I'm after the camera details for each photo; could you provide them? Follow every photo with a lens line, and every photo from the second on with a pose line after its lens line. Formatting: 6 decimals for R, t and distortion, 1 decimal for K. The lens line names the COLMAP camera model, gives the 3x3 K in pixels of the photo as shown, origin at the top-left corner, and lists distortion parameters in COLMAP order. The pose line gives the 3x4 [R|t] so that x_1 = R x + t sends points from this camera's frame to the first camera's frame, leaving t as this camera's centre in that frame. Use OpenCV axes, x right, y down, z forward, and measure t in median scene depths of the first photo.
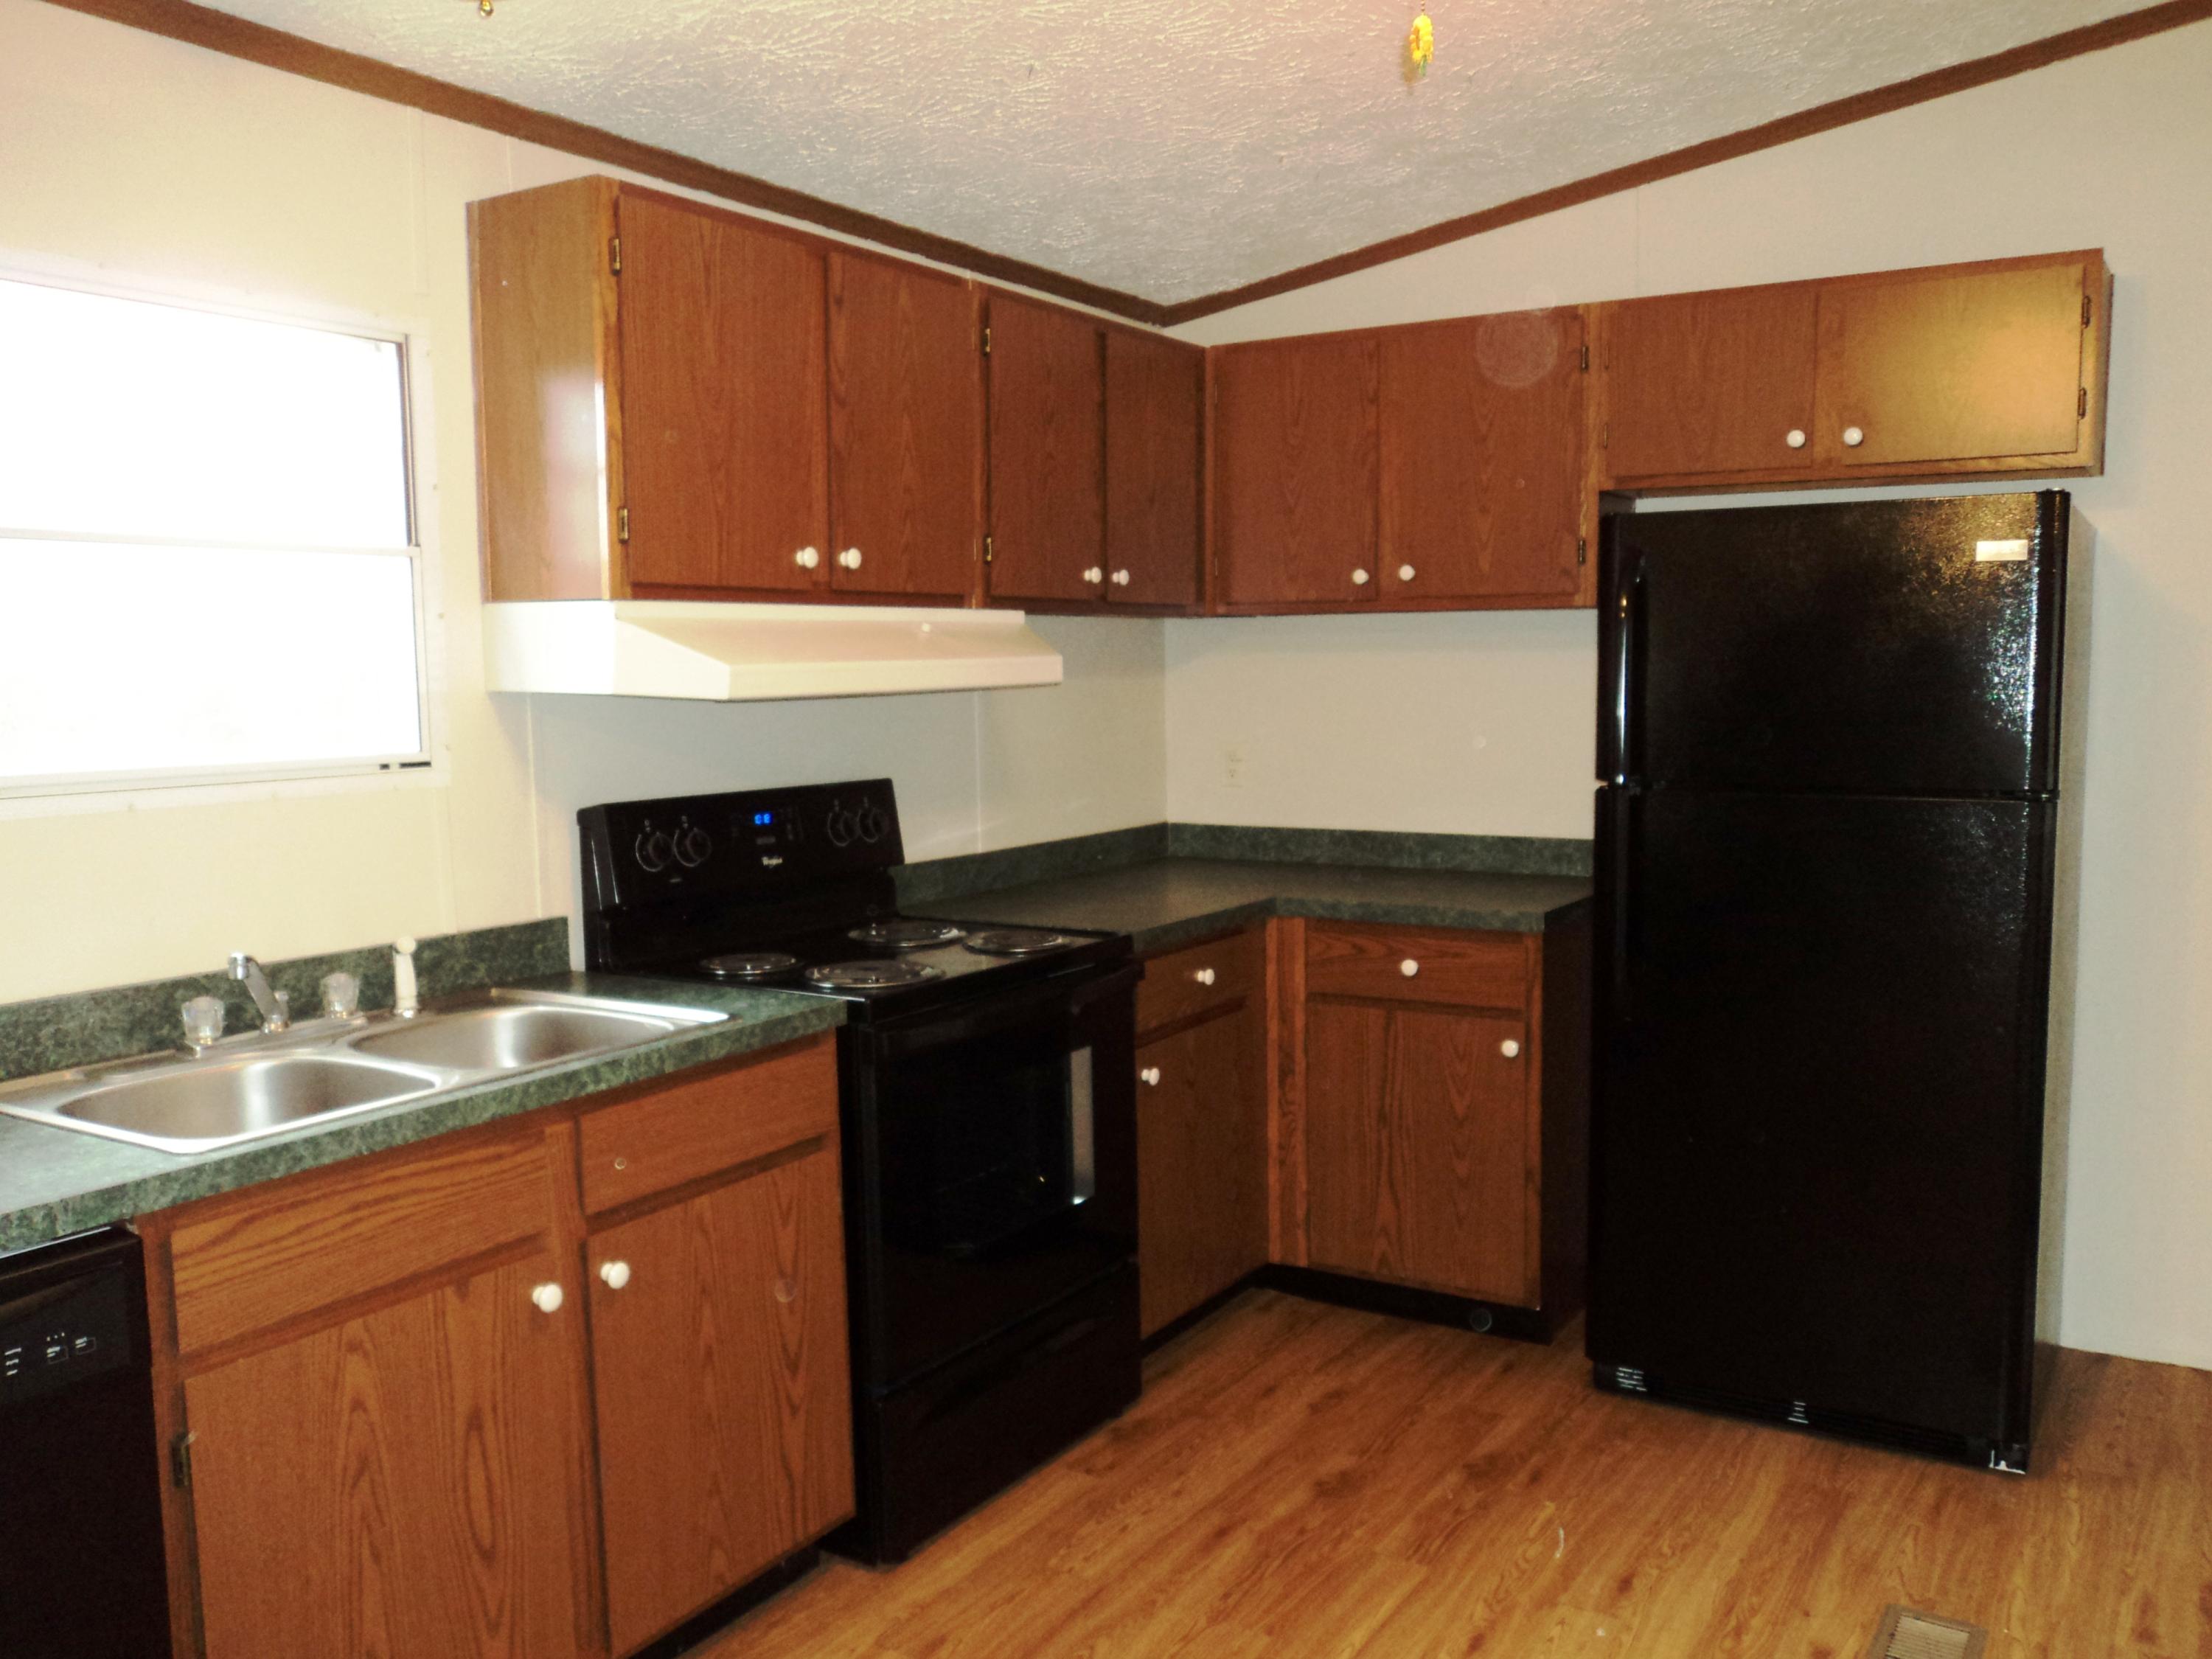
lens RADIAL K [[1779.7, 0, 1120.5], [0, 1779.7, 829.5], [0, 0, 1]] dist [-0.024490, 0.010153]
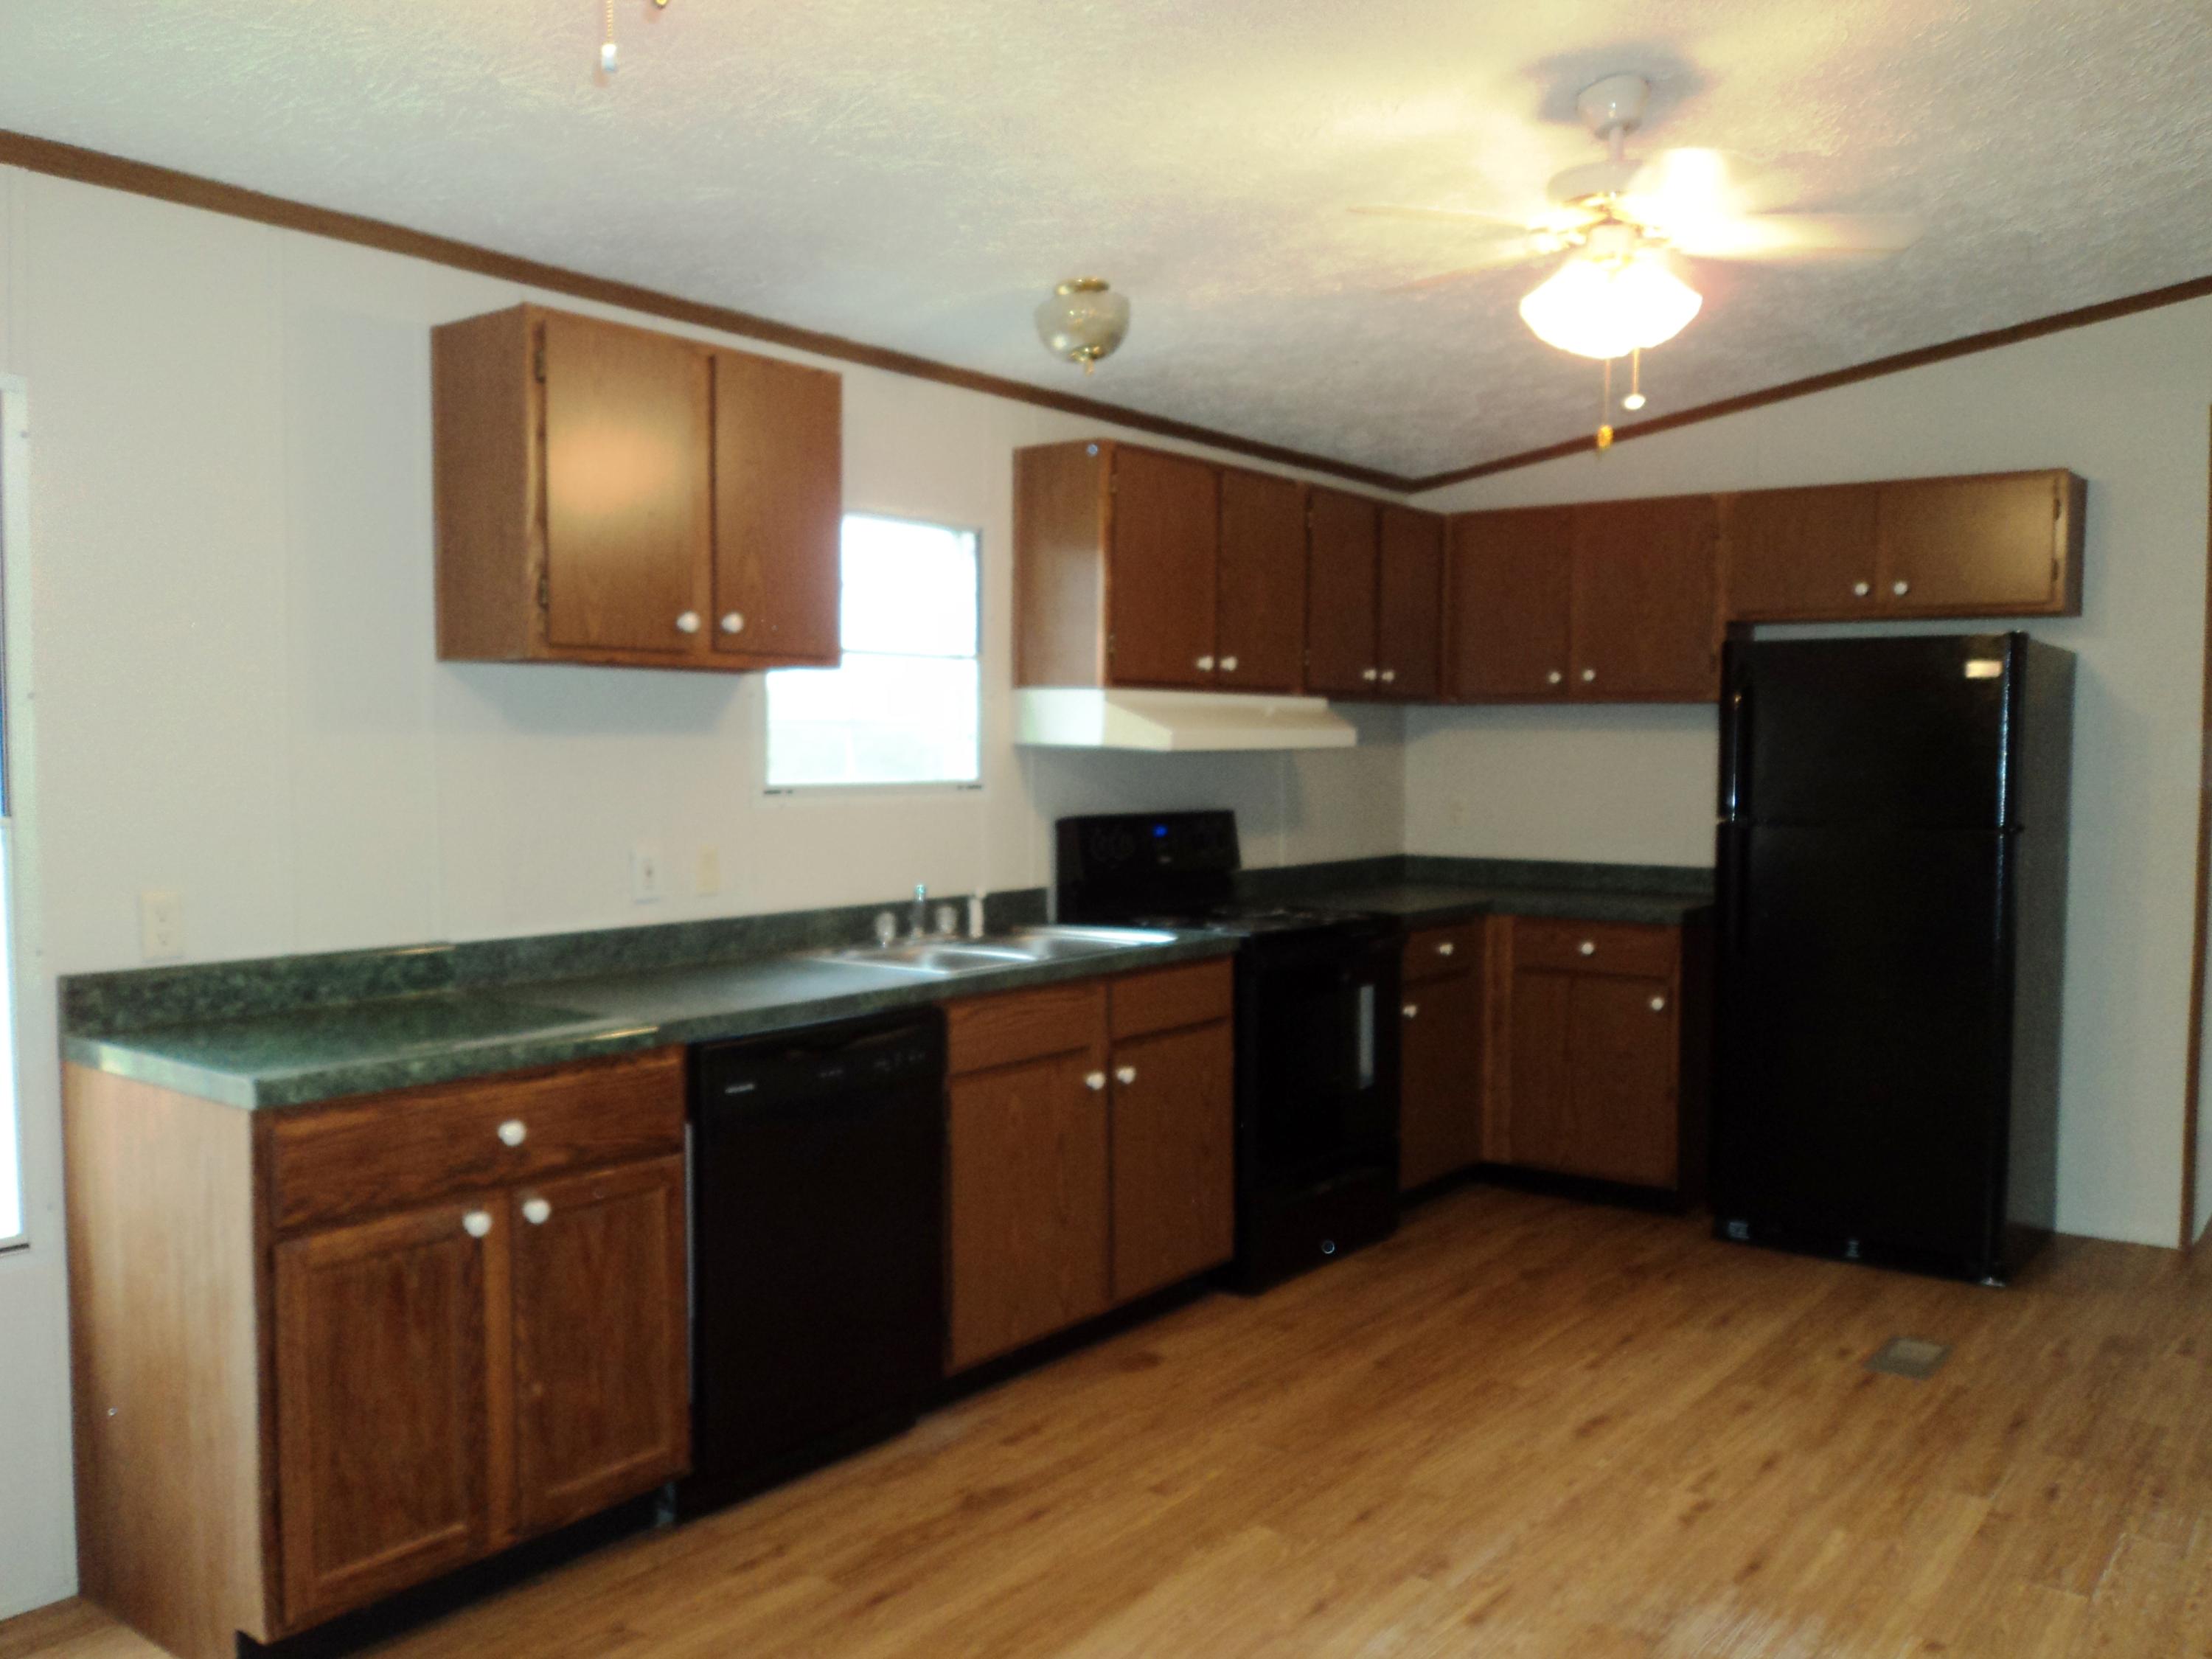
lens RADIAL K [[1779.7, 0, 1122.0], [0, 1779.7, 829.3], [0, 0, 1]] dist [-0.024490, 0.010153]
pose [[0.995701, 0.021519, -0.090087, -0.098899], [-0.025592, 0.998690, -0.044300, 0.063339], [0.089016, 0.046415, 0.994948, -0.547048]]
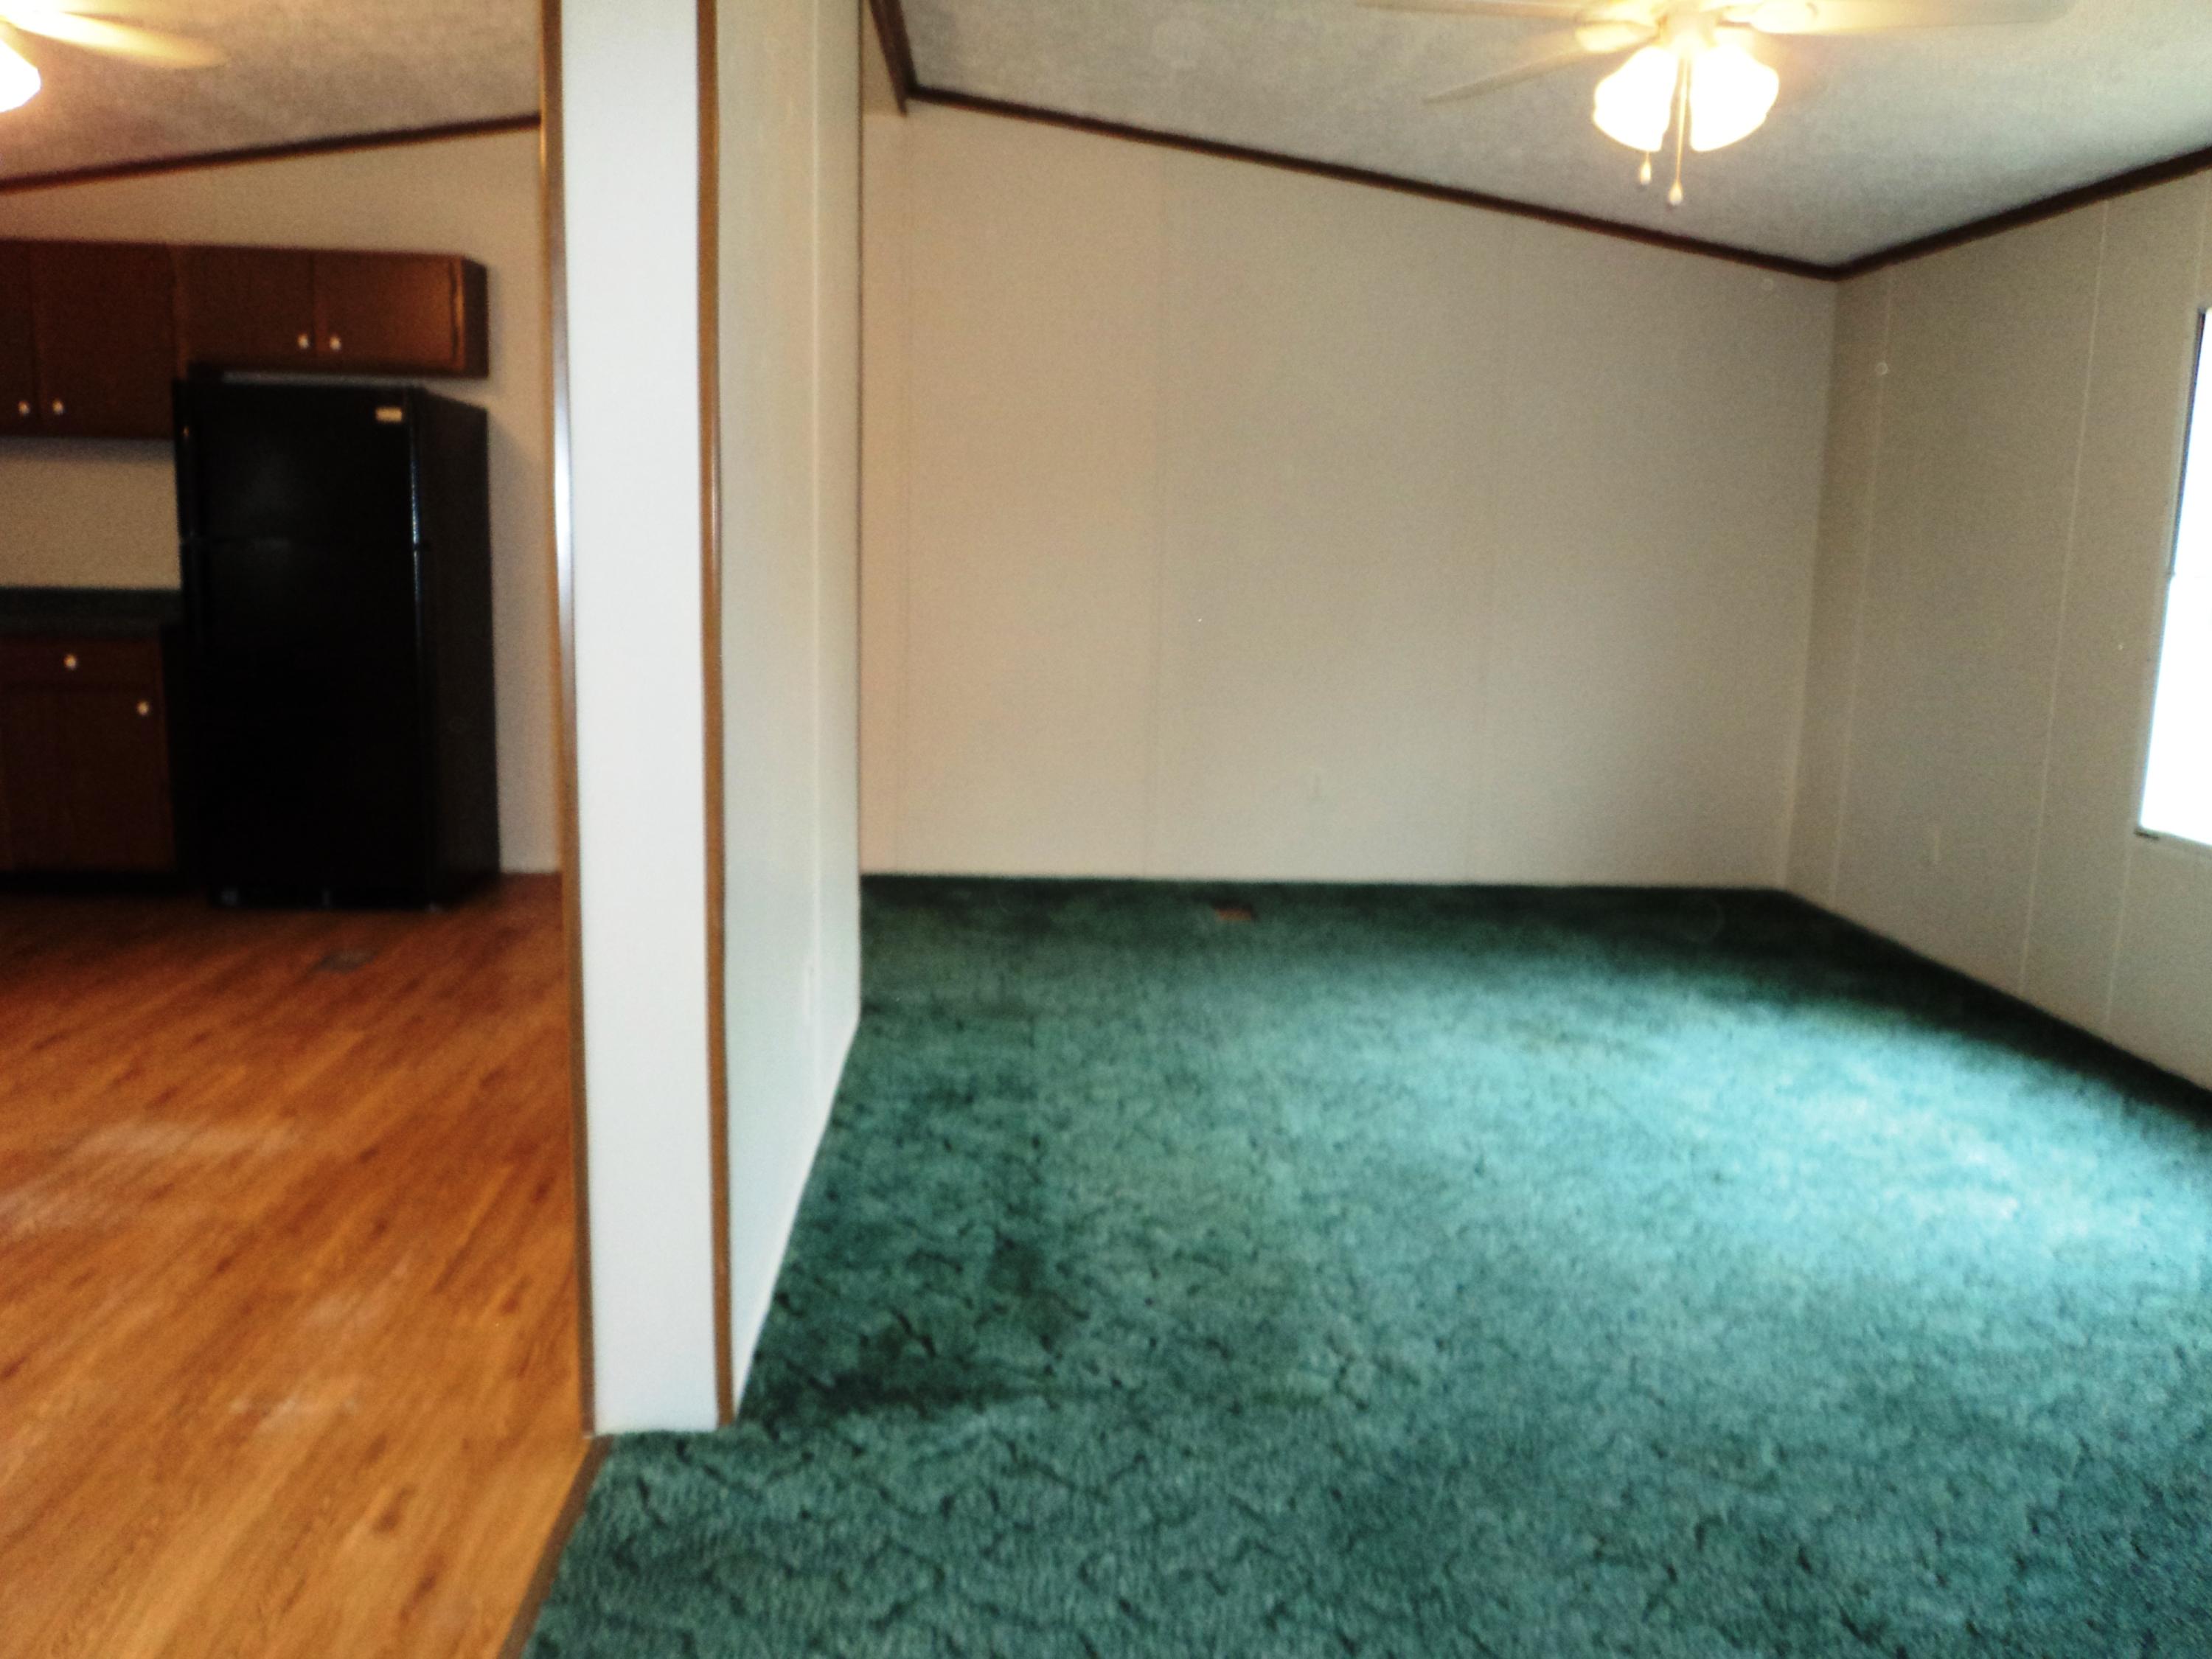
lens RADIAL K [[1779.7, 0, 1091.8], [0, 1779.7, 844.2], [0, 0, 1]] dist [-0.024490, 0.010153]
pose [[0.818242, -0.068170, 0.570818, -0.002441], [0.019877, 0.995705, 0.090420, 0.131932], [-0.574530, -0.062639, 0.816083, -0.930645]]
